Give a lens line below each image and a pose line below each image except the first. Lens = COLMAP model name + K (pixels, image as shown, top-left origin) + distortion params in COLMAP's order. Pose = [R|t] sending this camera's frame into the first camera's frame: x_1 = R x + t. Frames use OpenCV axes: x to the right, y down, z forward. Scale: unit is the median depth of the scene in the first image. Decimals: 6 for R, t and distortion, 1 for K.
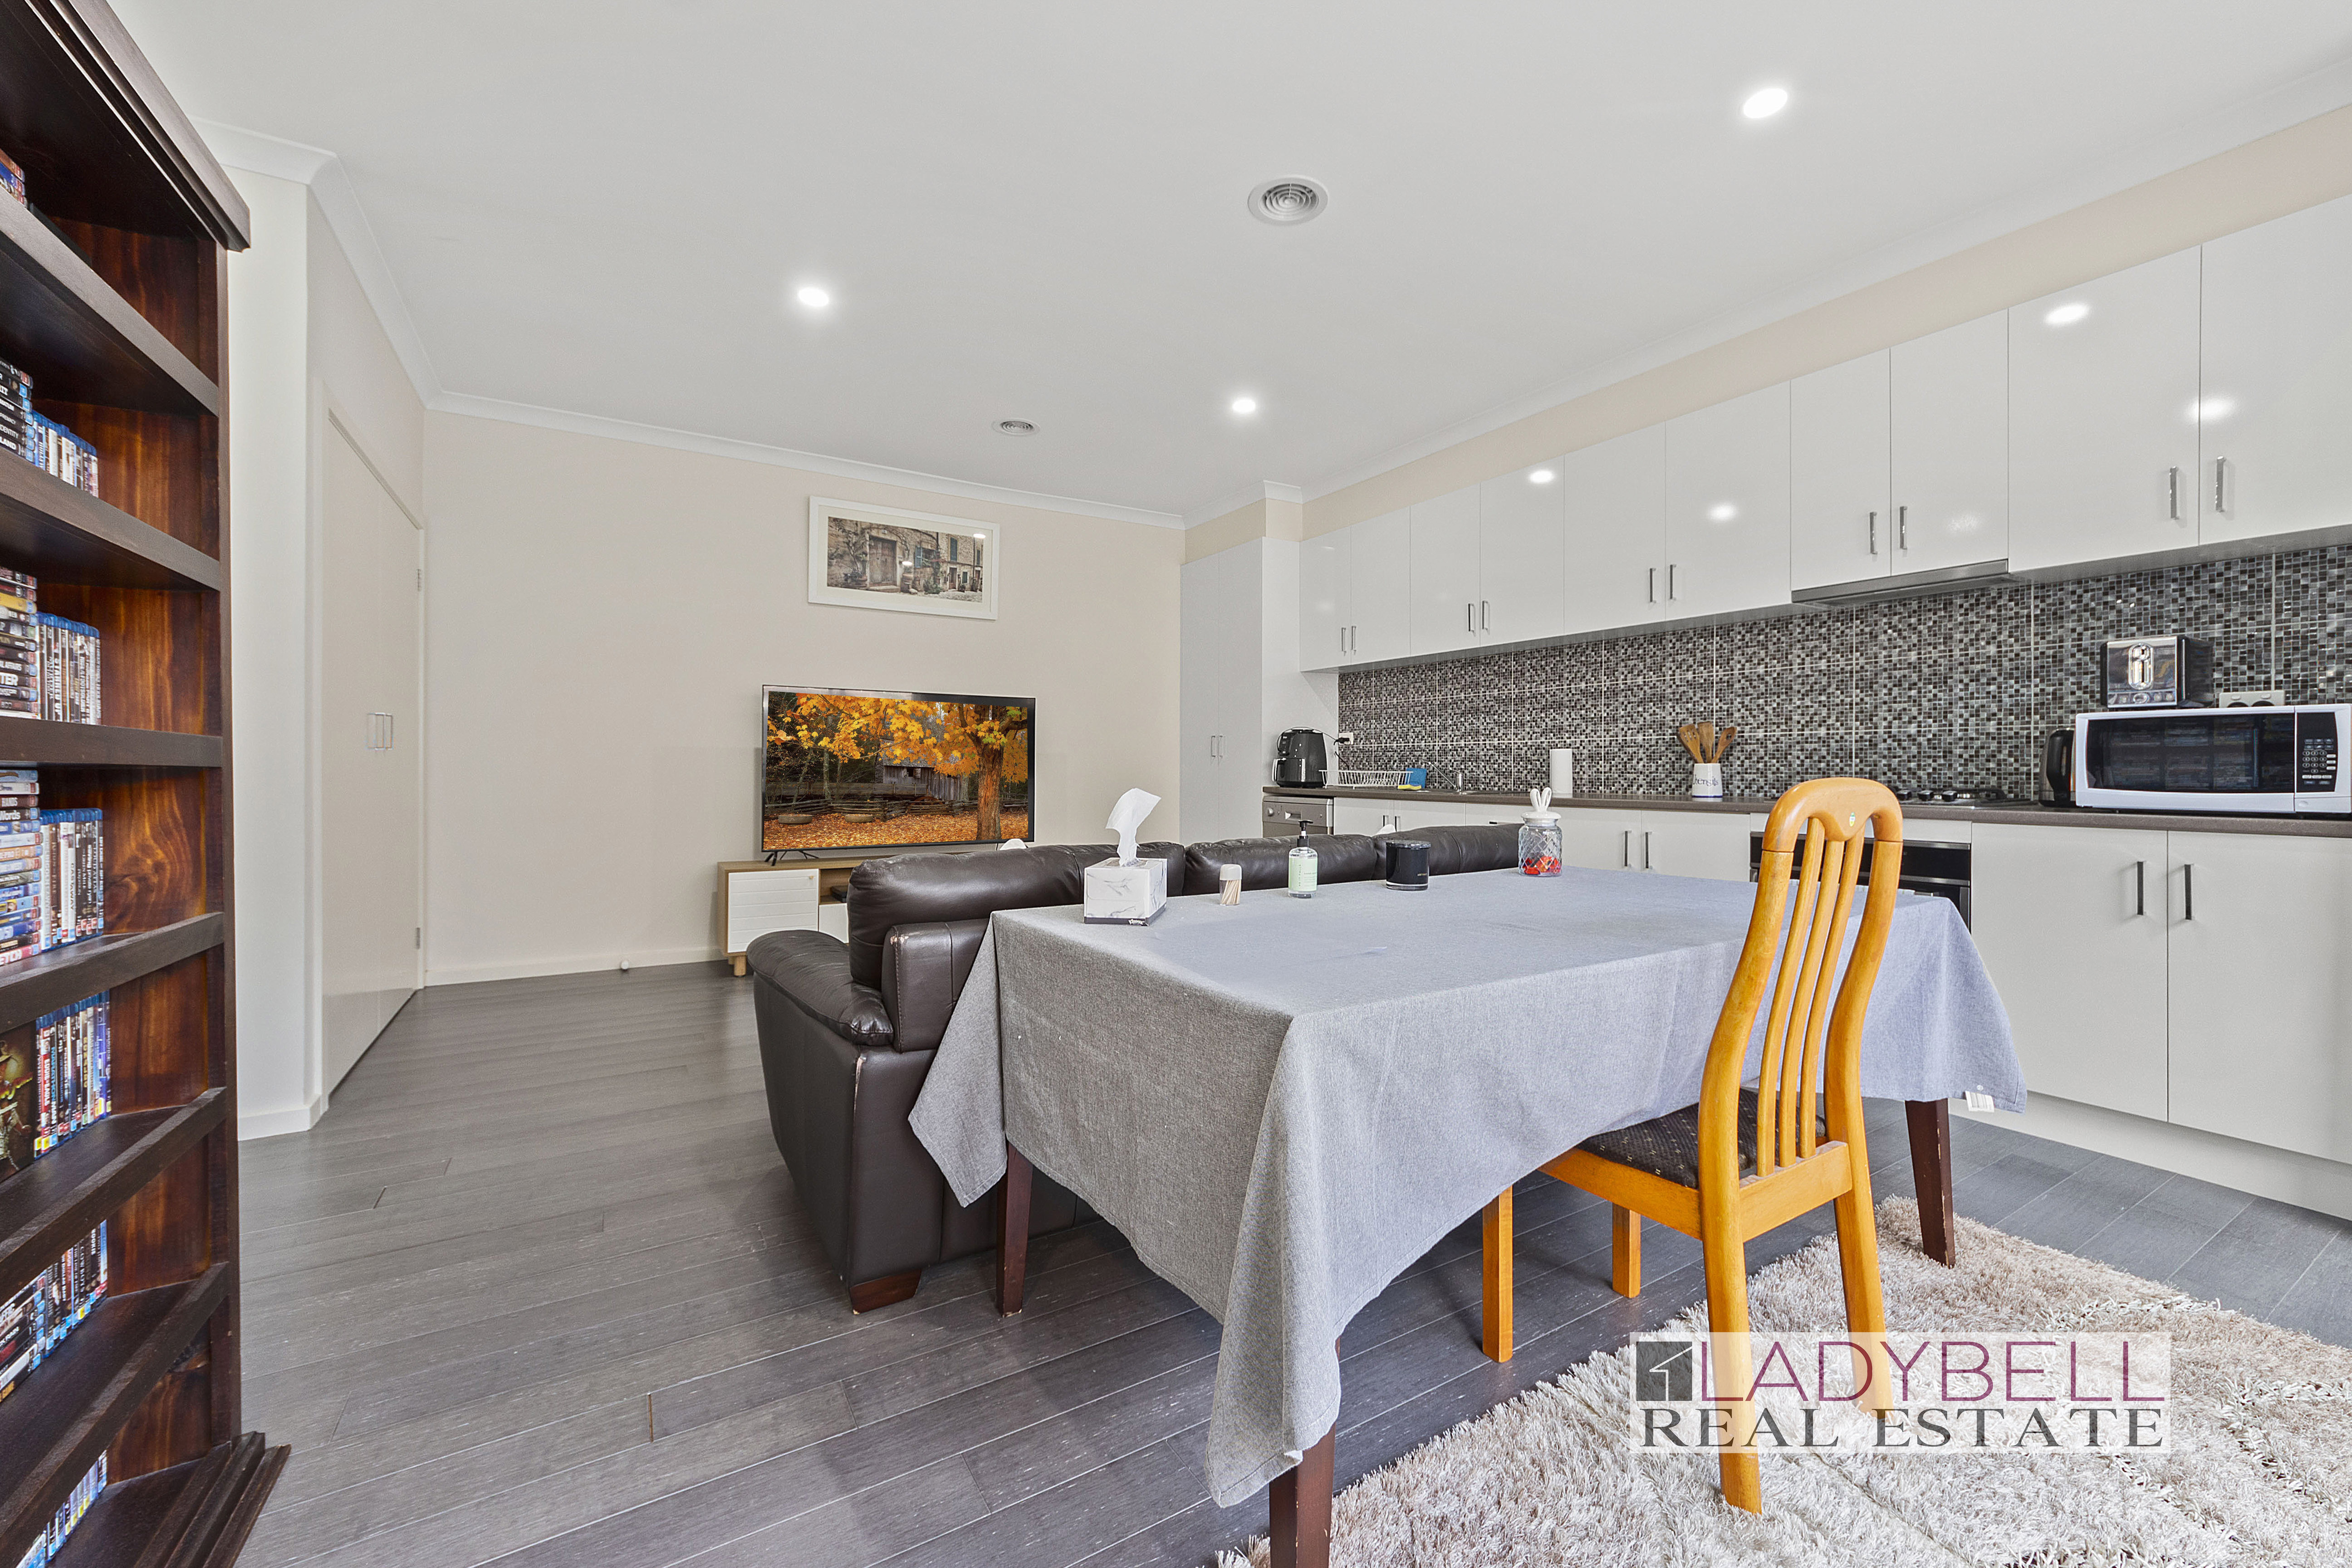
lens RADIAL K [[913.2, 0, 1175.3], [0, 913.2, 773.8], [0, 0, 1]] dist [-0.002038, 0.001418]
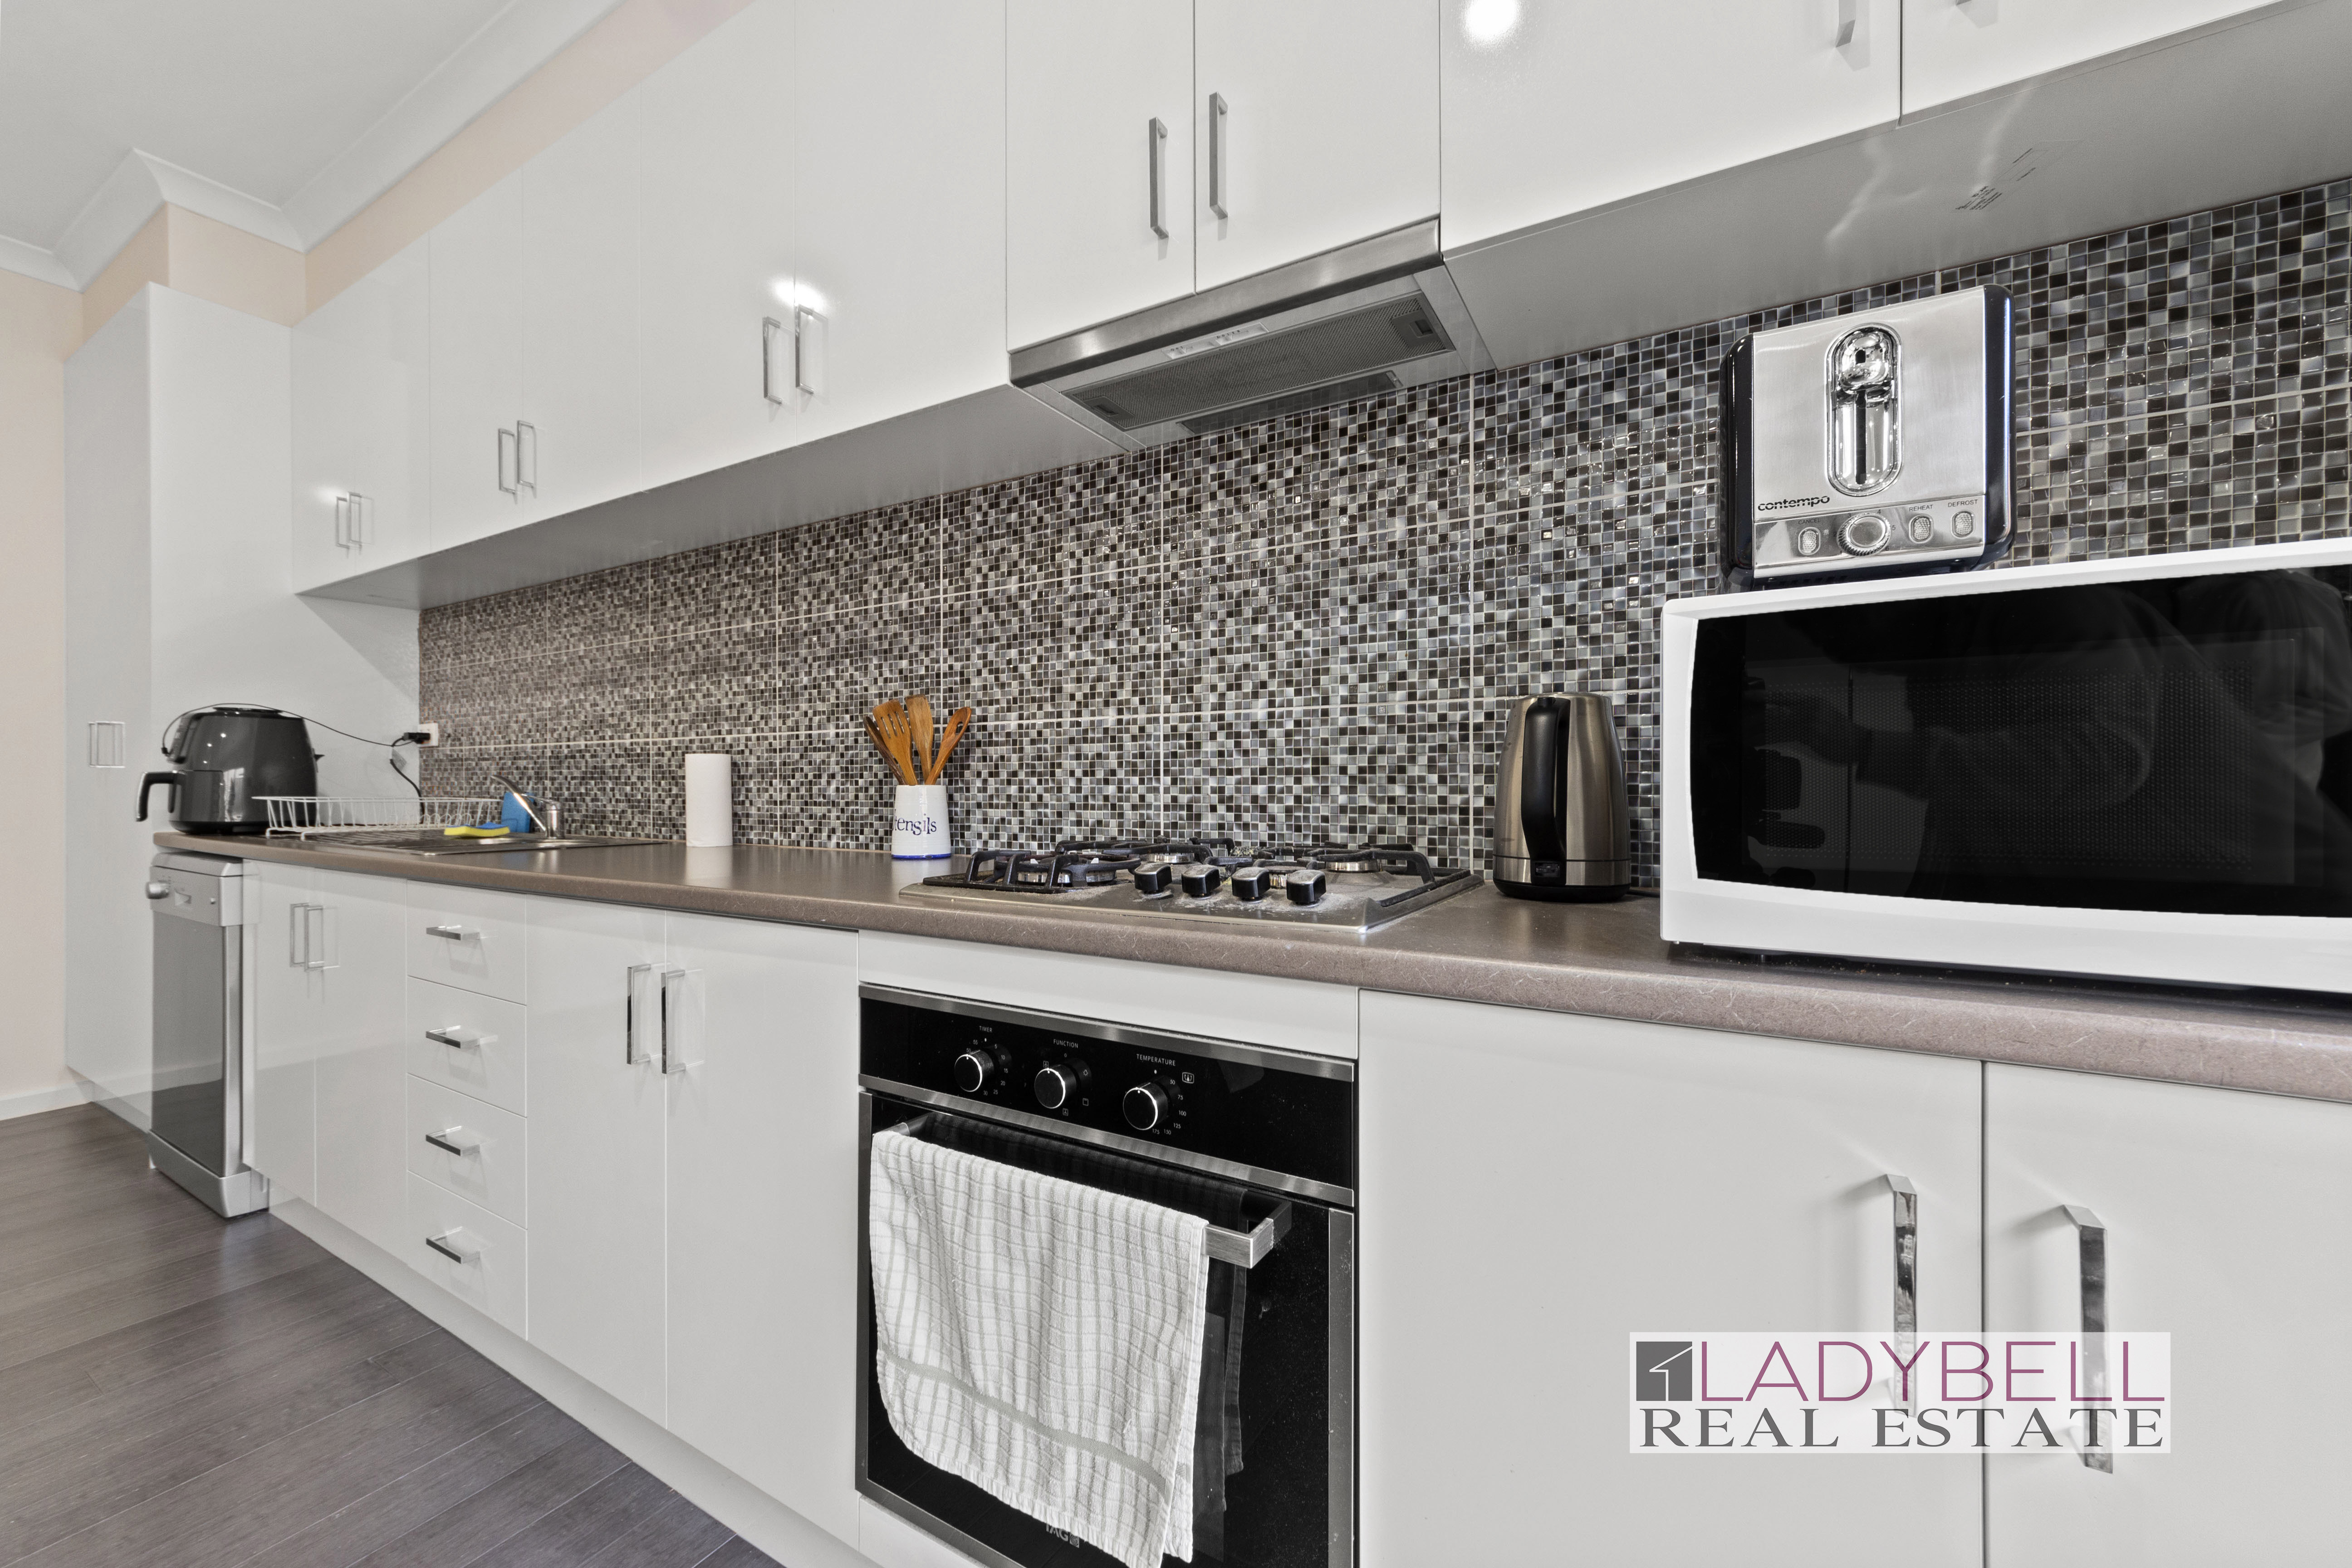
lens RADIAL K [[874.2, 0, 1165.0], [0, 874.2, 788.3], [0, 0, 1]] dist [-0.000428, -0.000901]
pose [[0.874628, -0.002581, 0.484787, 0.492351], [0.004204, 0.999989, -0.002262, -0.008592], [-0.484776, 0.004017, 0.874629, 0.570444]]
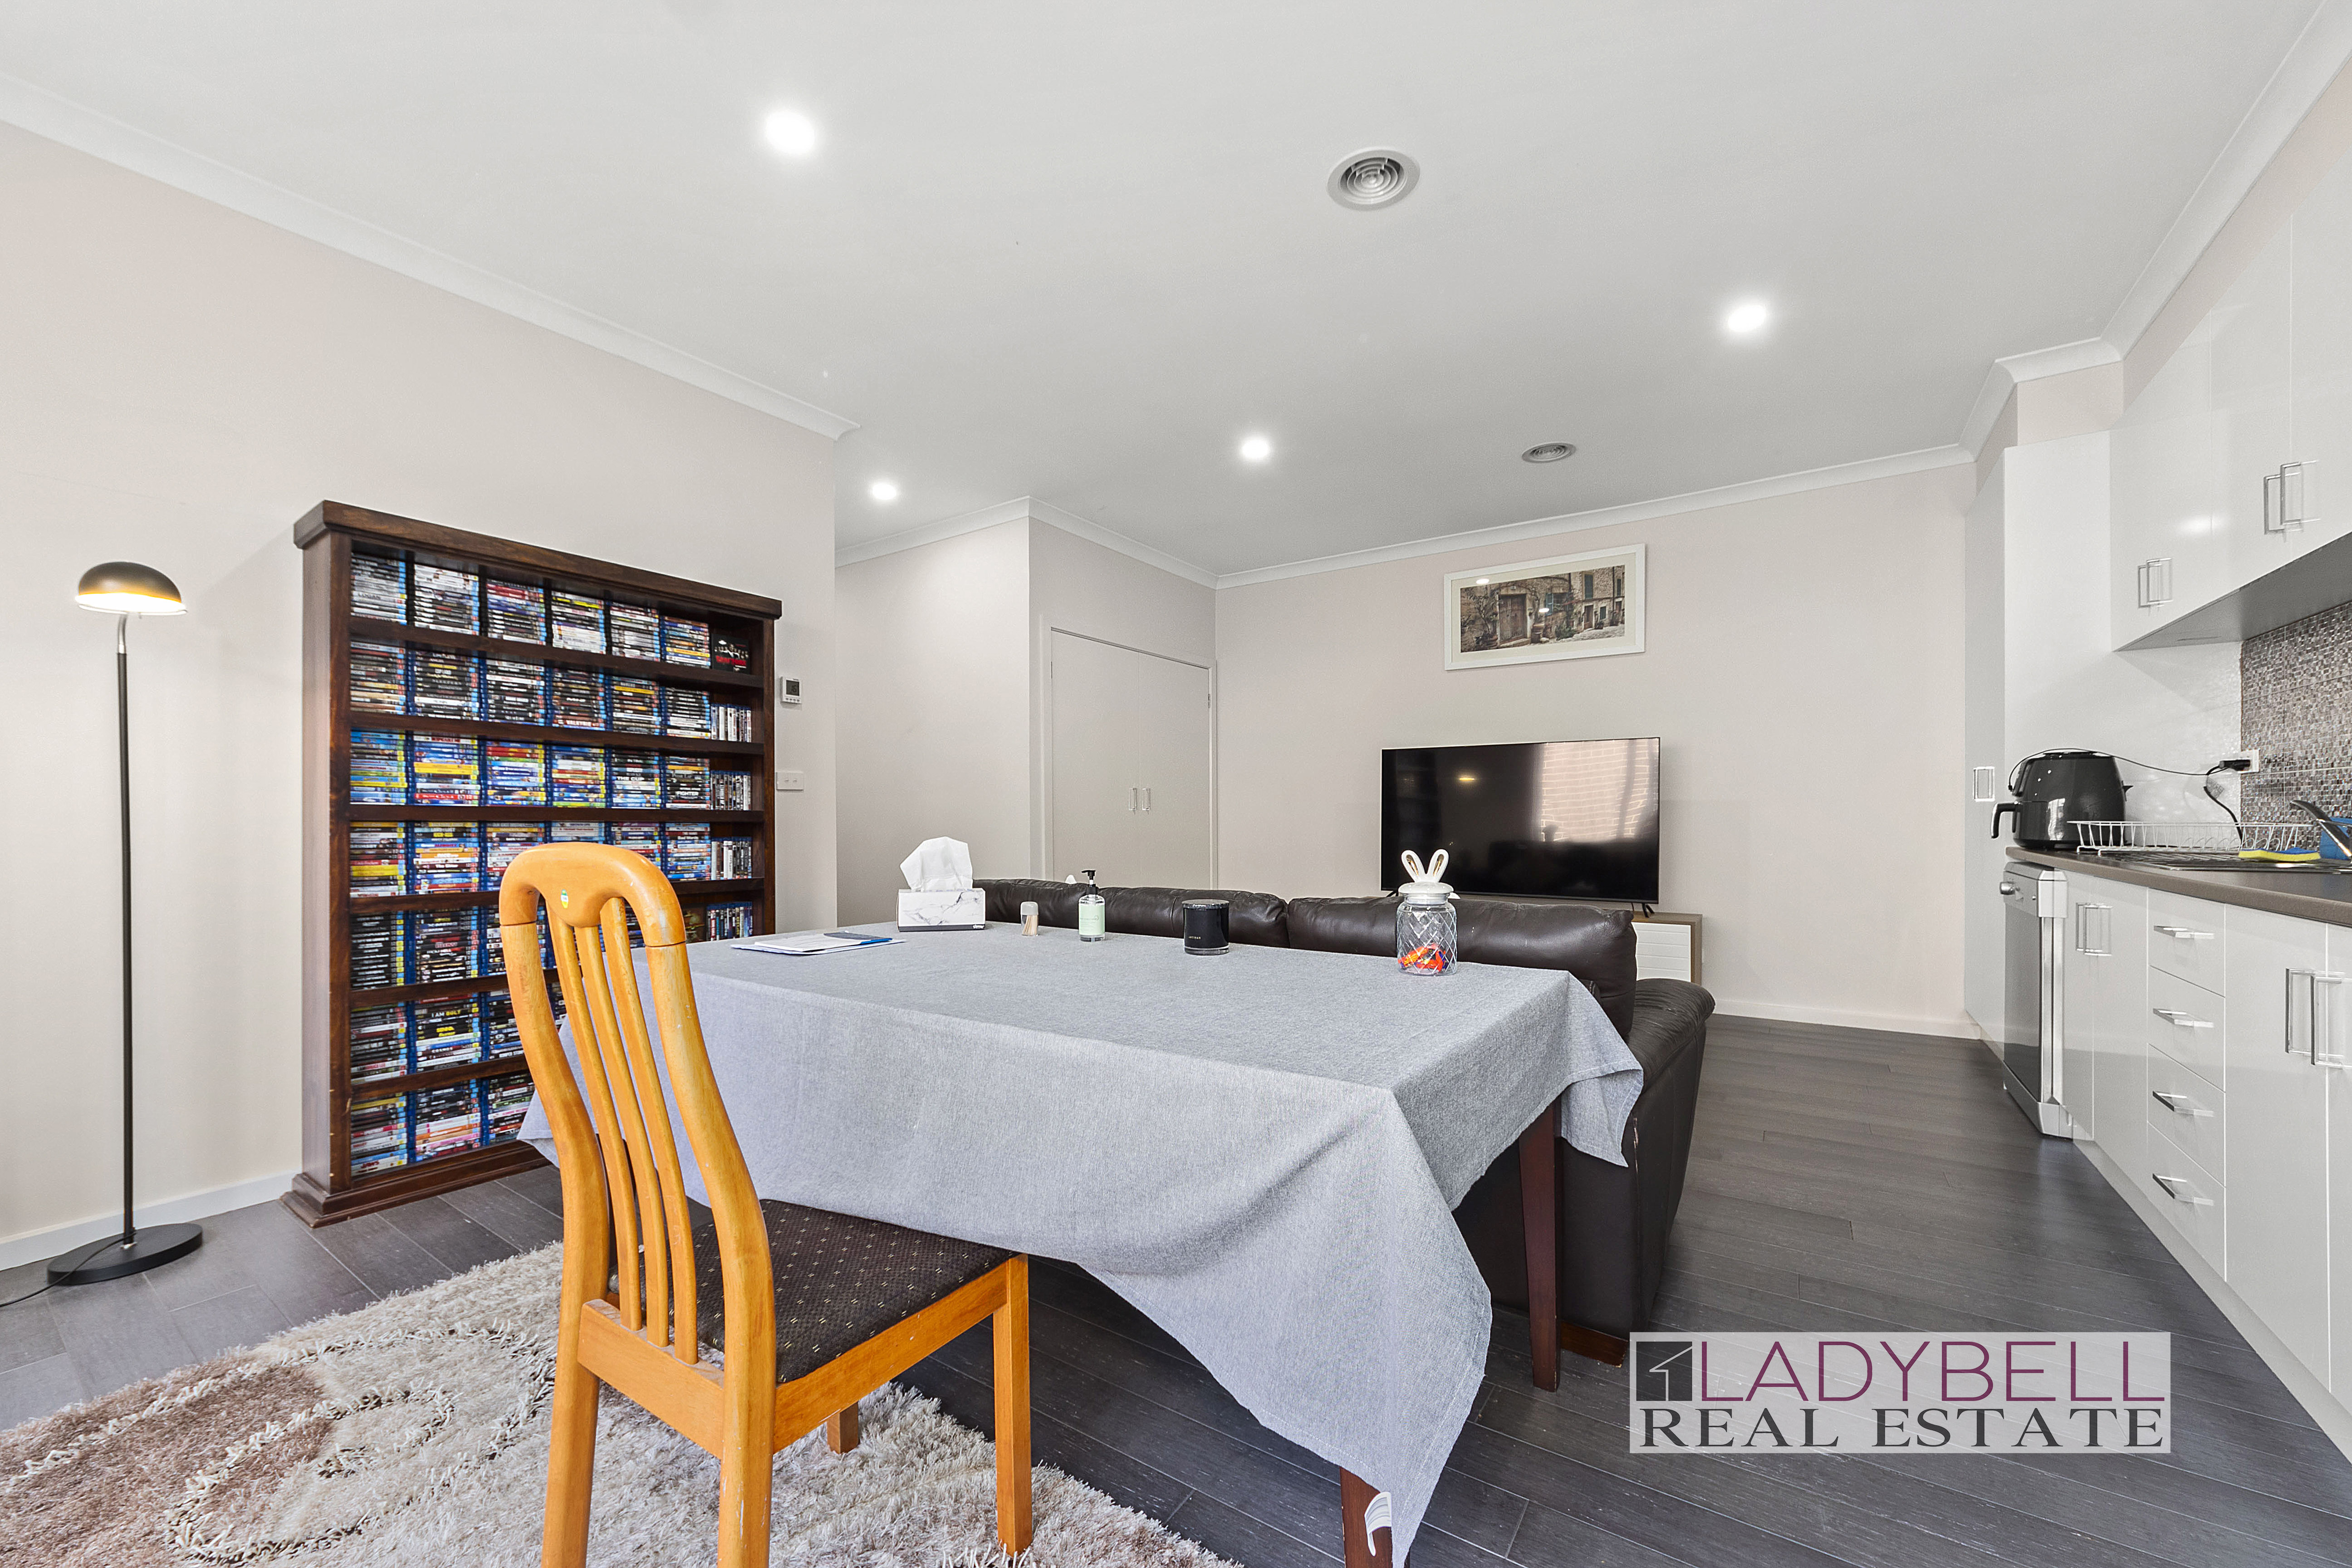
lens RADIAL K [[913.2, 0, 1176.0], [0, 913.2, 820.0], [0, 0, 1]] dist [-0.002038, 0.001418]
pose [[0.414188, -0.001116, -0.910191, 0.648425], [-0.001070, 0.999998, -0.001713, -0.005420], [0.910191, 0.001684, 0.414186, 0.337486]]
